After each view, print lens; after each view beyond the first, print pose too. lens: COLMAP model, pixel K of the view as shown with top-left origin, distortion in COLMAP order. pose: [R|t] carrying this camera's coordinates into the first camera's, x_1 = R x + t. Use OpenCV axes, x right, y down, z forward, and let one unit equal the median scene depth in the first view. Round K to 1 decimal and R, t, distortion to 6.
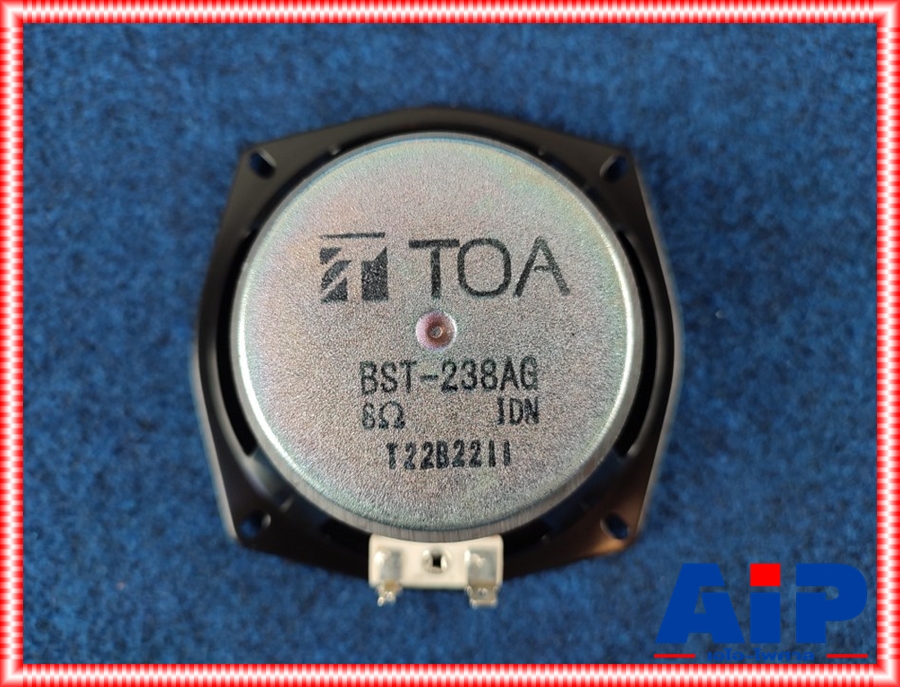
lens RADIAL K [[854.4, 0, 449.4], [0, 854.4, 343.6], [0, 0, 1]] dist [0.053923, 0.002214]
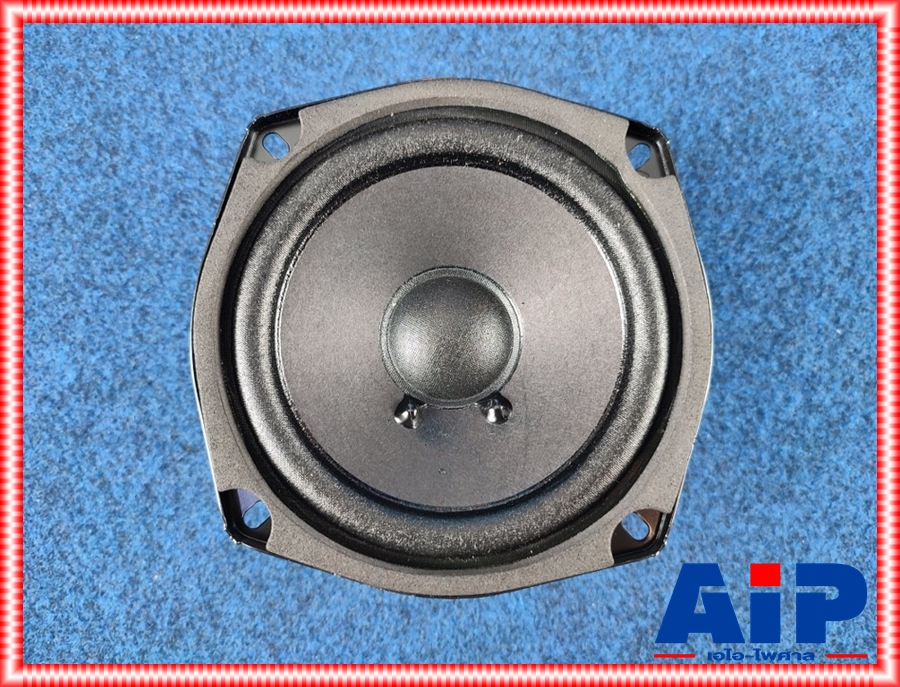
lens RADIAL K [[854.4, 0, 452.5], [0, 854.4, 342.4], [0, 0, 1]] dist [0.053923, 0.002214]
pose [[0.997022, 0.074337, 0.020538, -0.005795], [-0.072965, 0.995468, -0.060991, -0.009878], [-0.024979, 0.059311, 0.997927, -0.248769]]
